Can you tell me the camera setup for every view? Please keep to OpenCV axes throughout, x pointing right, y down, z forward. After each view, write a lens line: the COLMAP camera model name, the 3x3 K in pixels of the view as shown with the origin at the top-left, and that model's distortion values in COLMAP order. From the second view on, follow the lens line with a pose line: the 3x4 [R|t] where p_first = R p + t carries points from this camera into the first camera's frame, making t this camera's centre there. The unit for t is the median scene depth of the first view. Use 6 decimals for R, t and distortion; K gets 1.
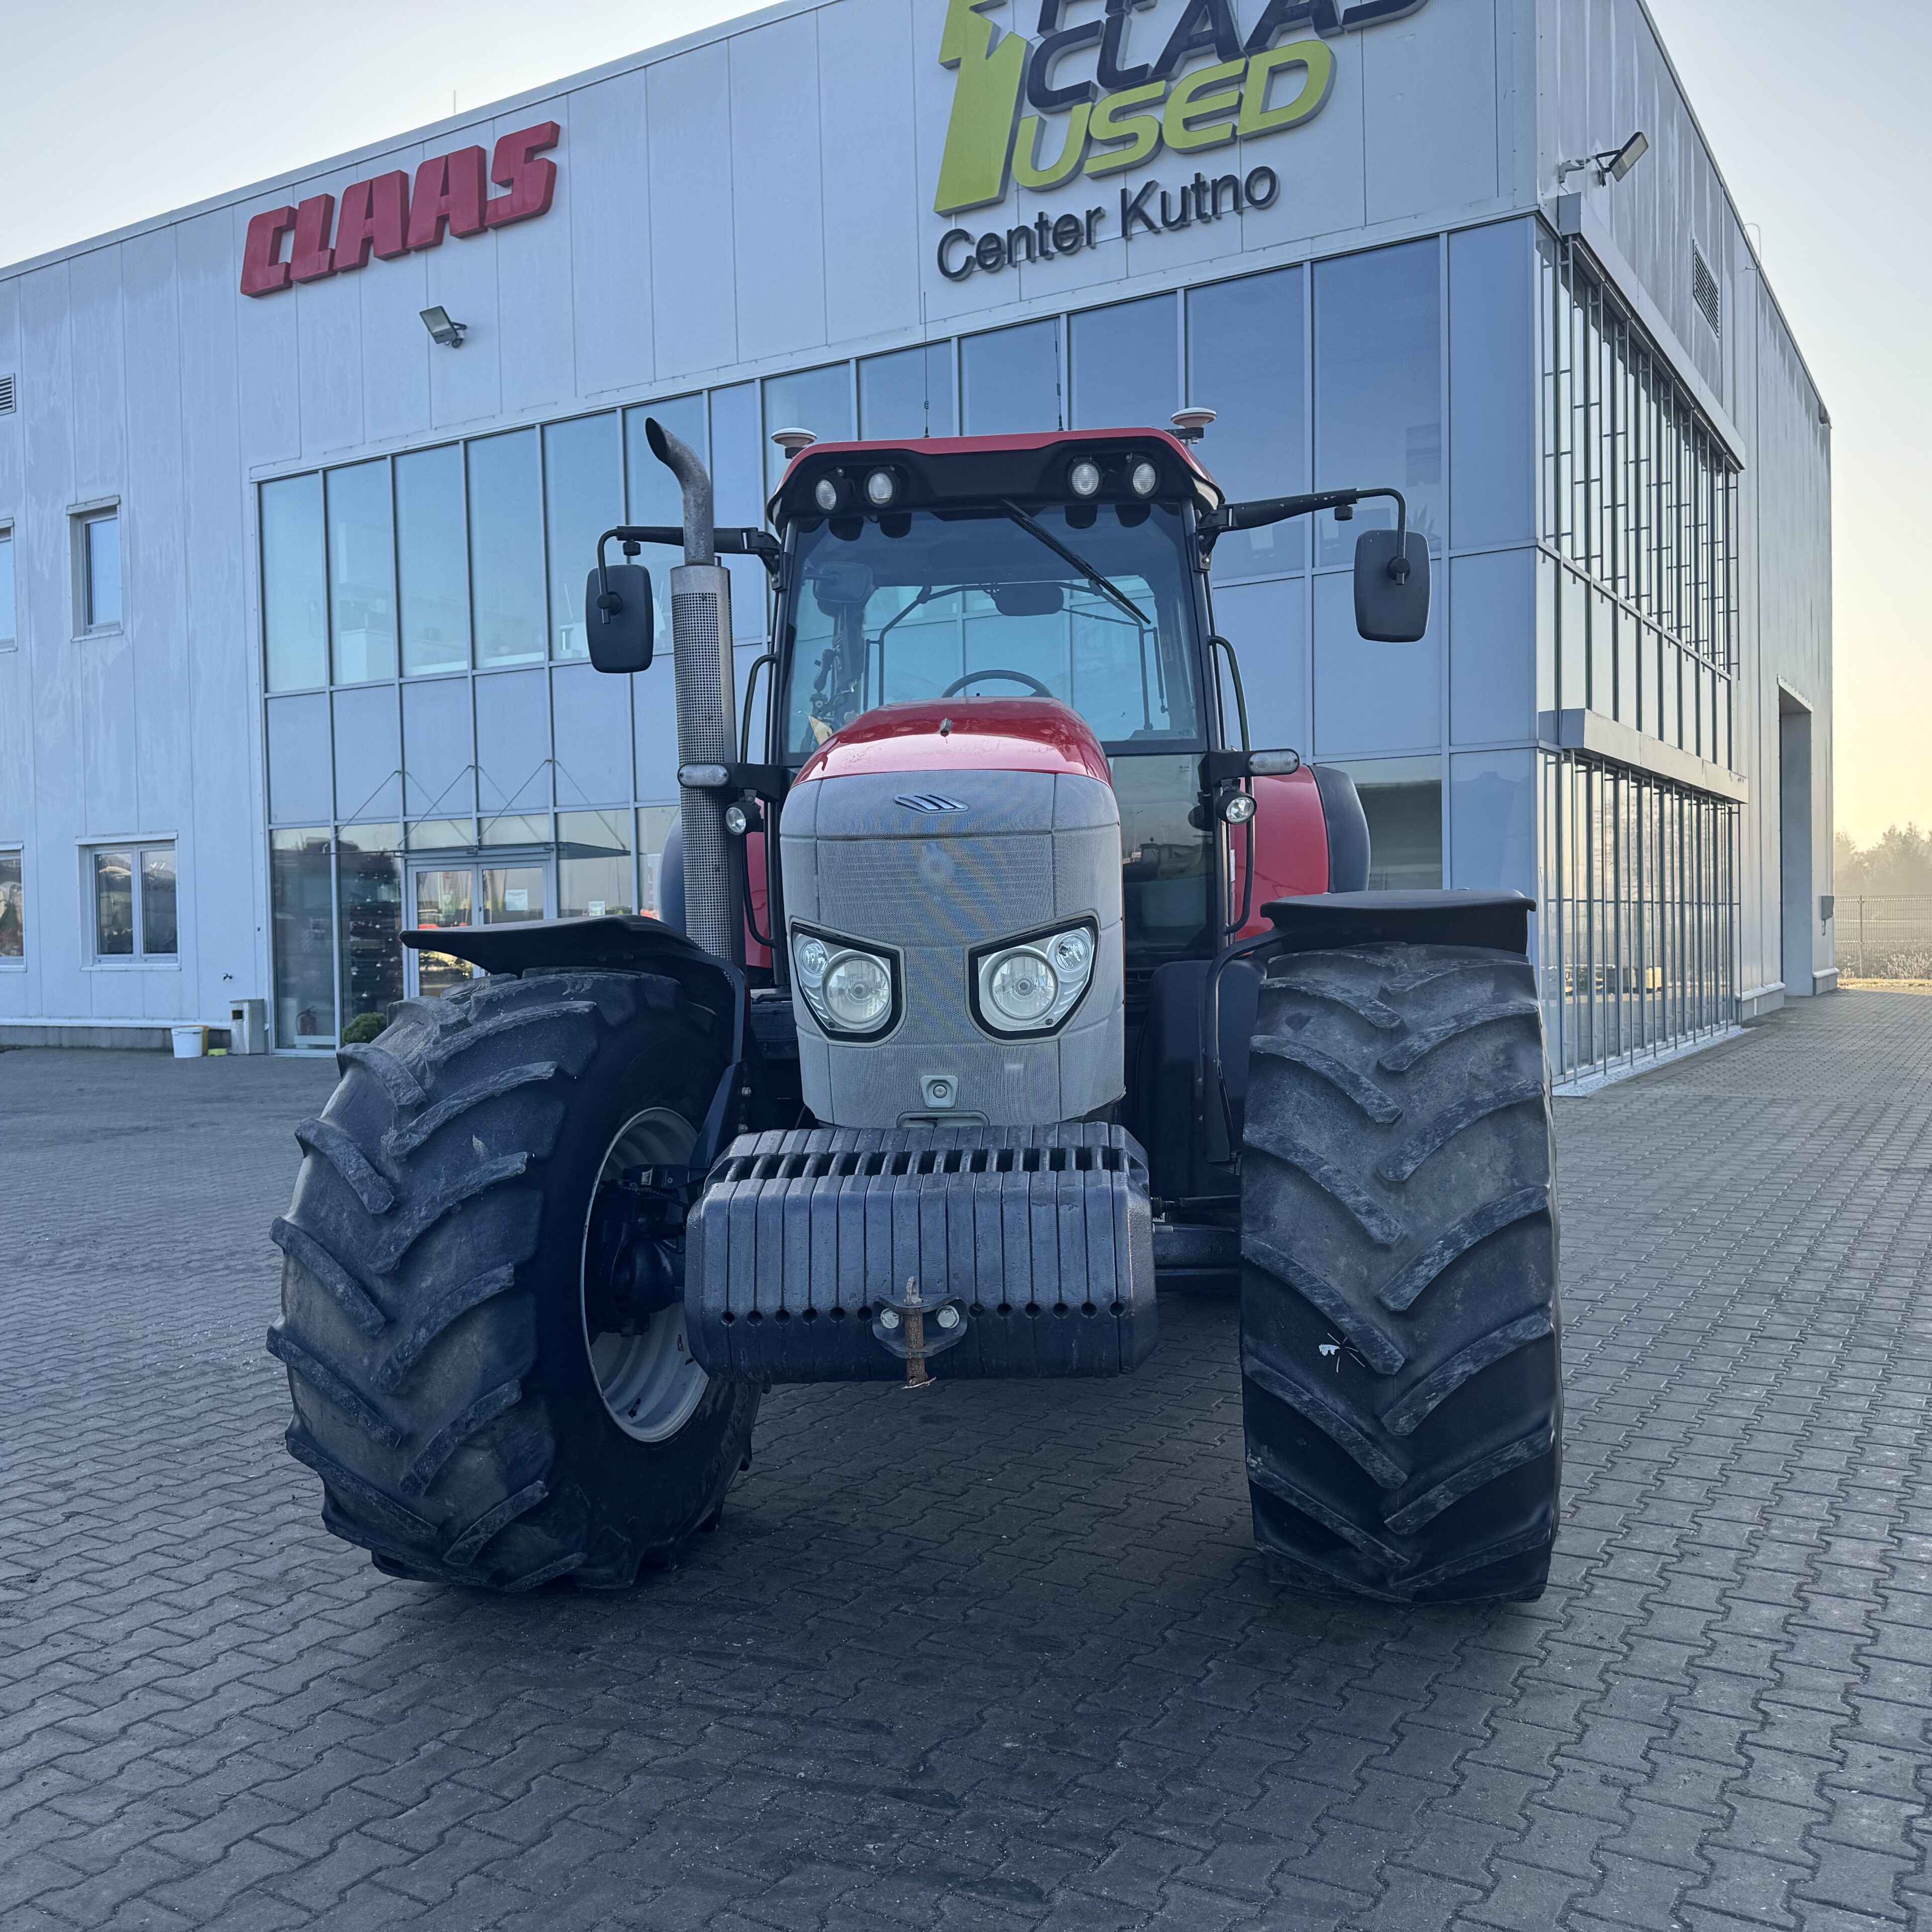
lens RADIAL K [[1811.1, 0, 966.0], [0, 1811.1, 966.0], [0, 0, 1]] dist [0.151781, -0.214334]
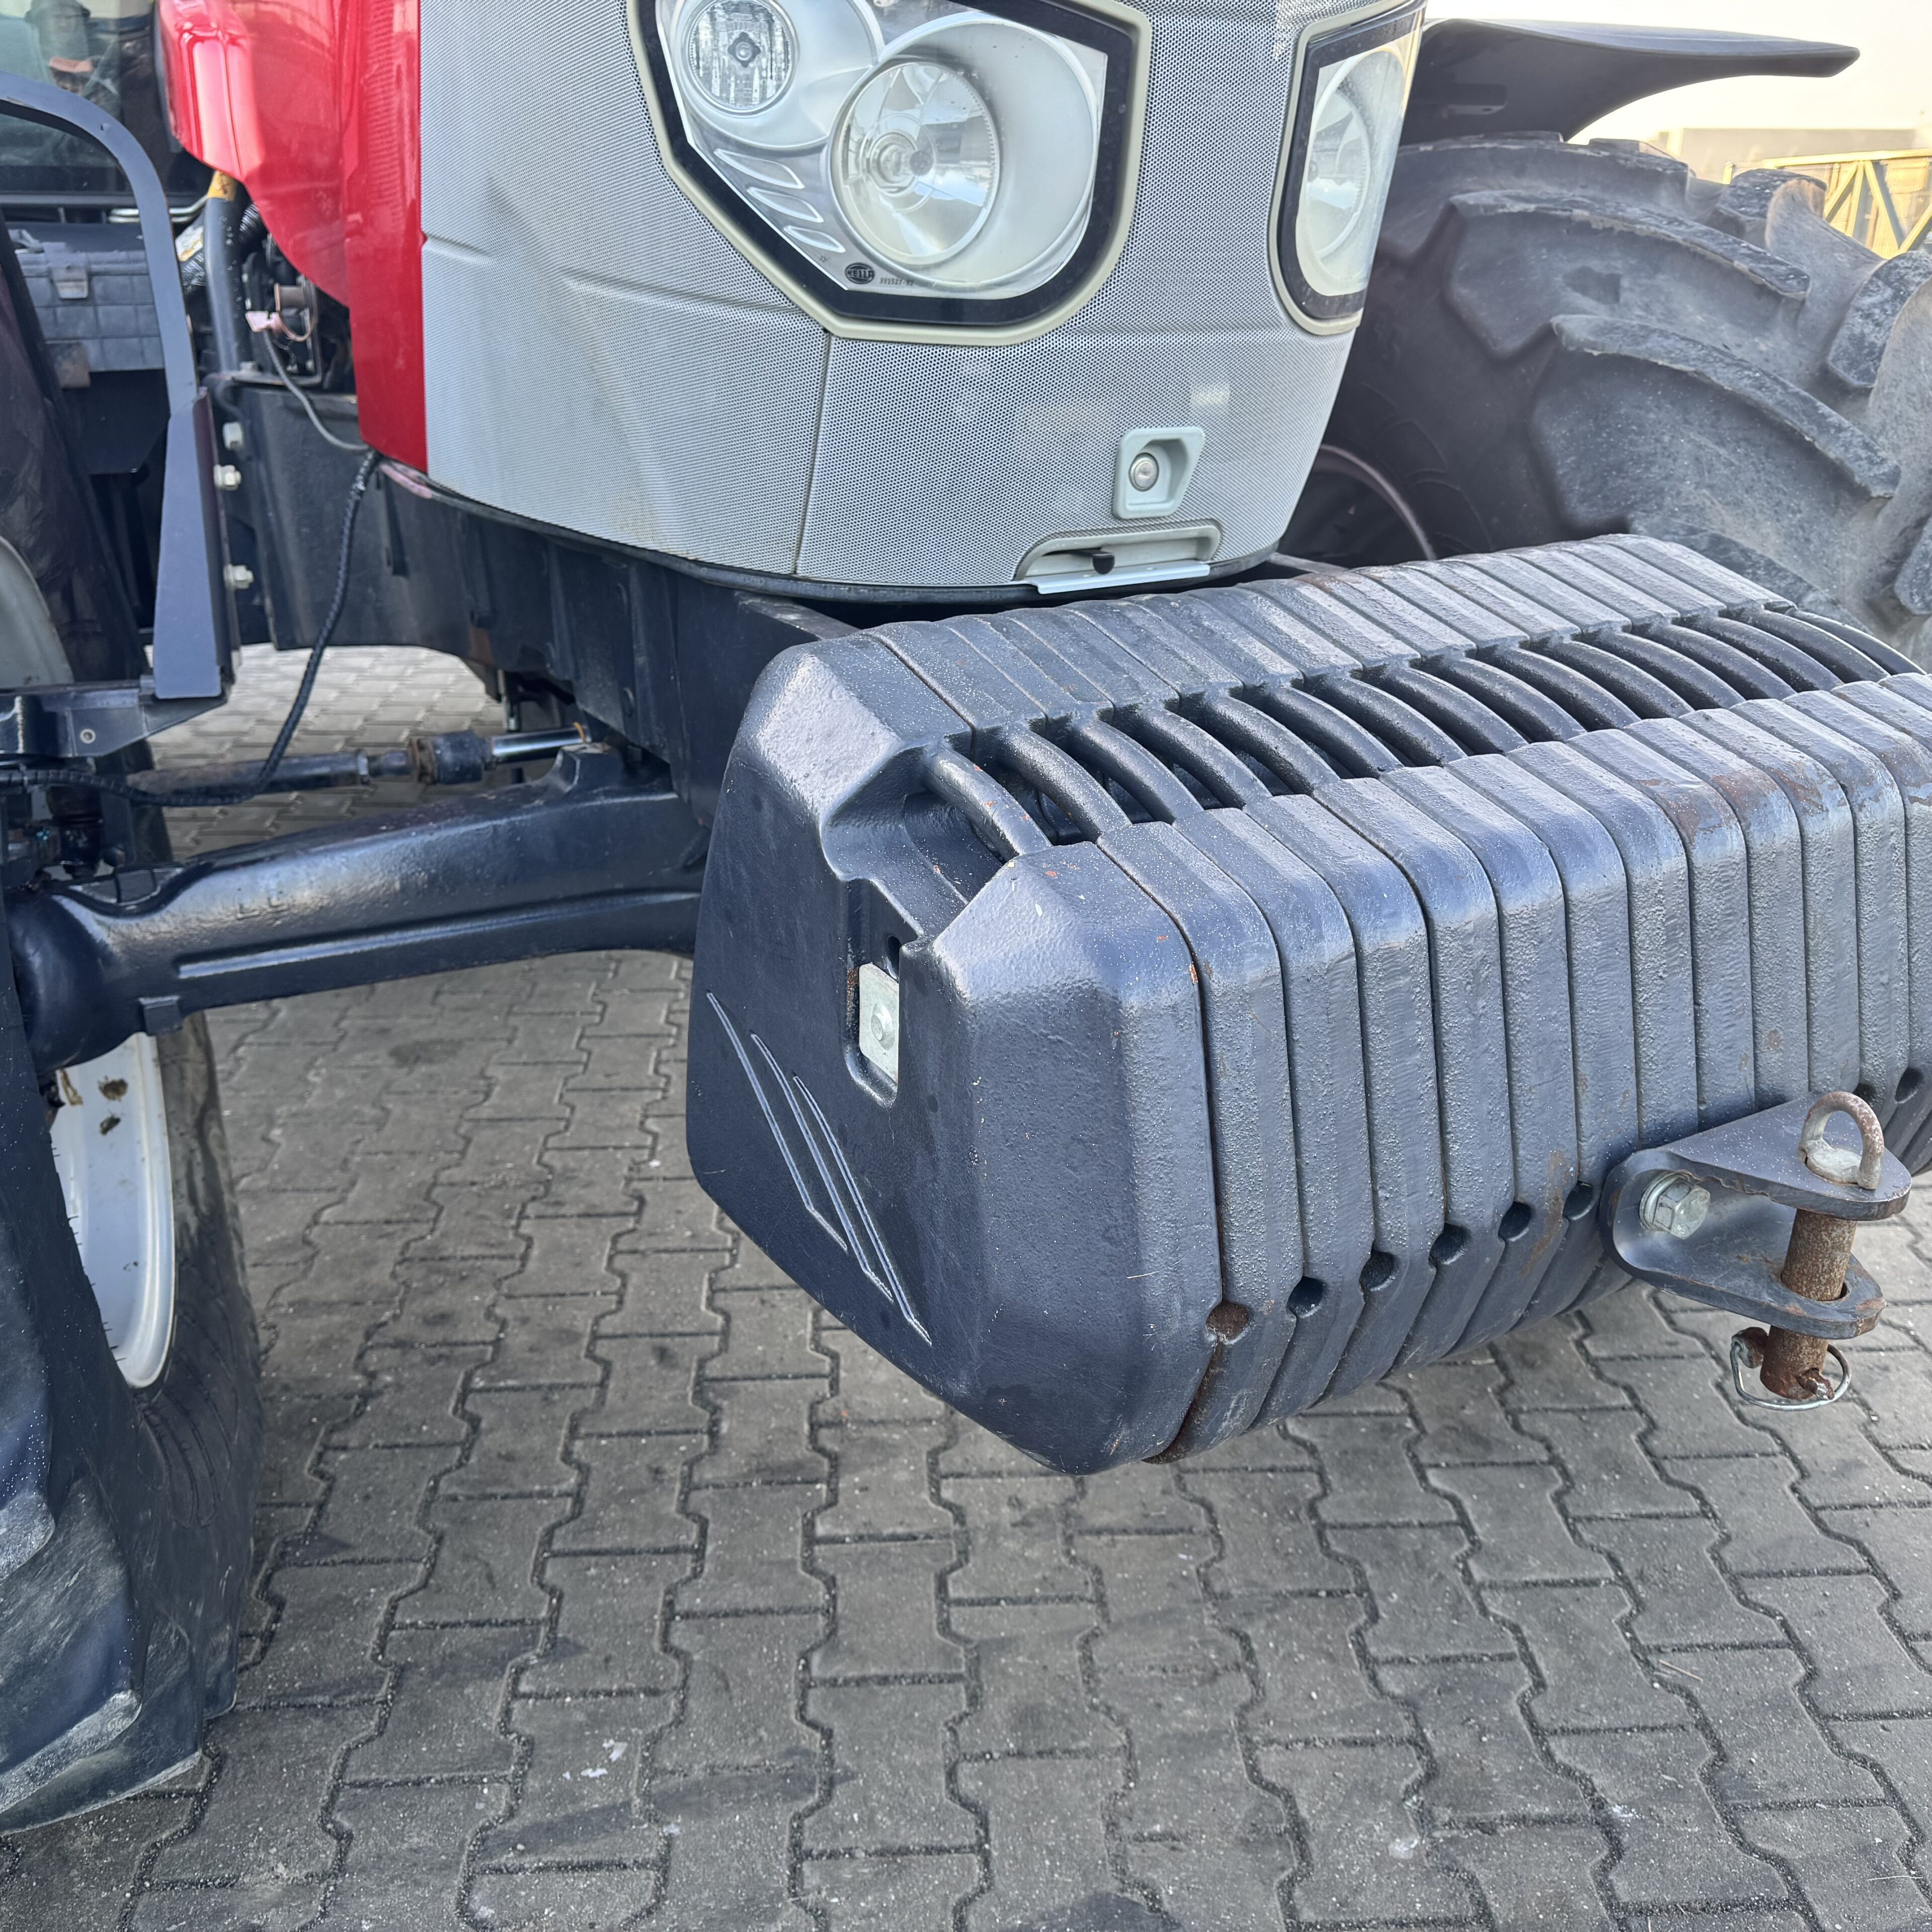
lens RADIAL K [[1811.1, 0, 966.0], [0, 1811.1, 966.0], [0, 0, 1]] dist [0.151781, -0.214334]
pose [[0.823435, -0.181424, 0.537625, -0.267996], [-0.019747, 0.937769, 0.346699, 0.034662], [-0.567067, -0.296100, 0.768609, 0.704372]]
